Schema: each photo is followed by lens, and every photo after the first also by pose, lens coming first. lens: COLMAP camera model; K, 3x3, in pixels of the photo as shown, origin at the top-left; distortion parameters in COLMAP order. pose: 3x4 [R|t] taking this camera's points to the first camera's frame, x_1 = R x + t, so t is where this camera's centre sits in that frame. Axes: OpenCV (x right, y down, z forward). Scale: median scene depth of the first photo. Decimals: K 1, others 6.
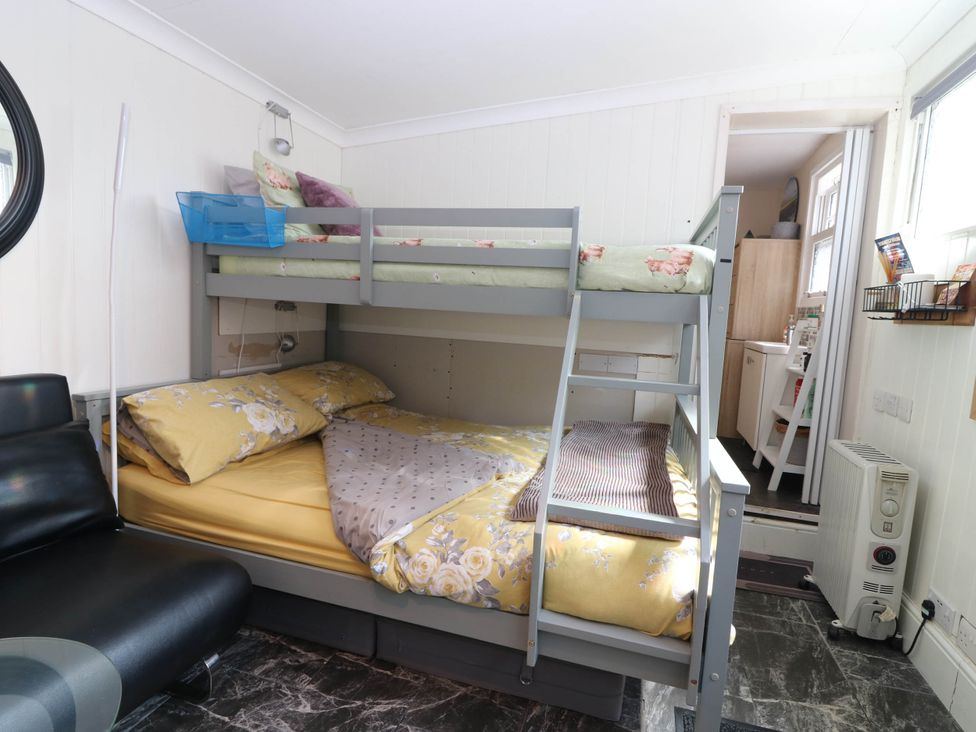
lens RADIAL K [[507.9, 0, 497.4], [0, 507.9, 356.1], [0, 0, 1]] dist [0.001240, -0.013905]
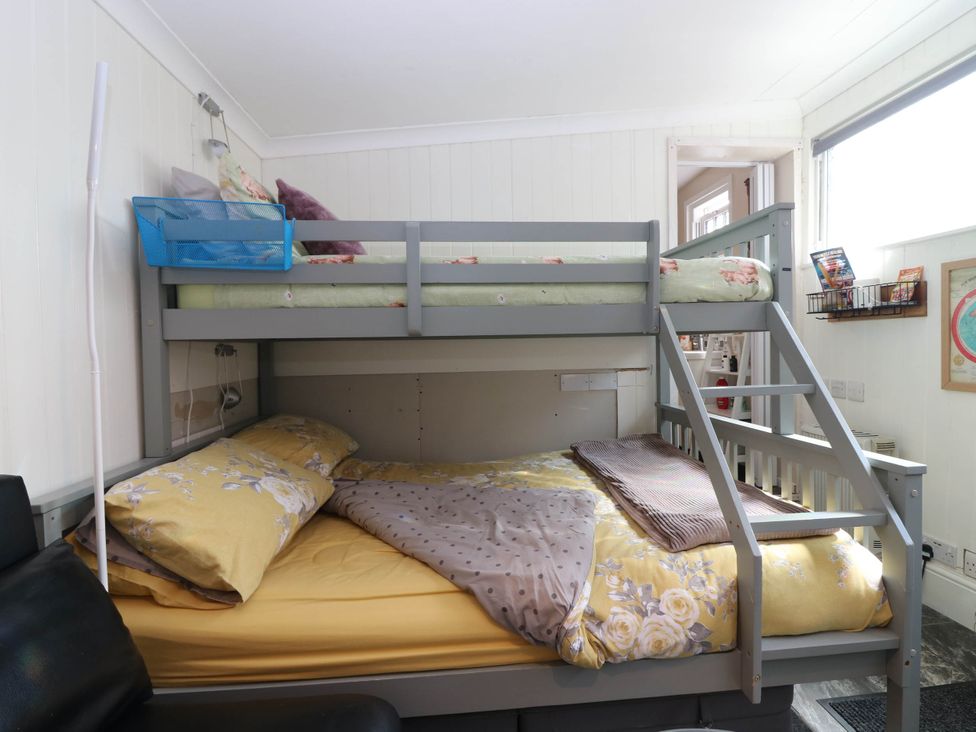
lens RADIAL K [[507.9, 0, 497.4], [0, 507.9, 356.1], [0, 0, 1]] dist [0.001240, -0.013905]
pose [[0.930177, -0.082922, 0.357624, -0.475670], [0.104946, 0.993566, -0.042586, -0.019085], [-0.351791, 0.077144, 0.932894, 0.192555]]
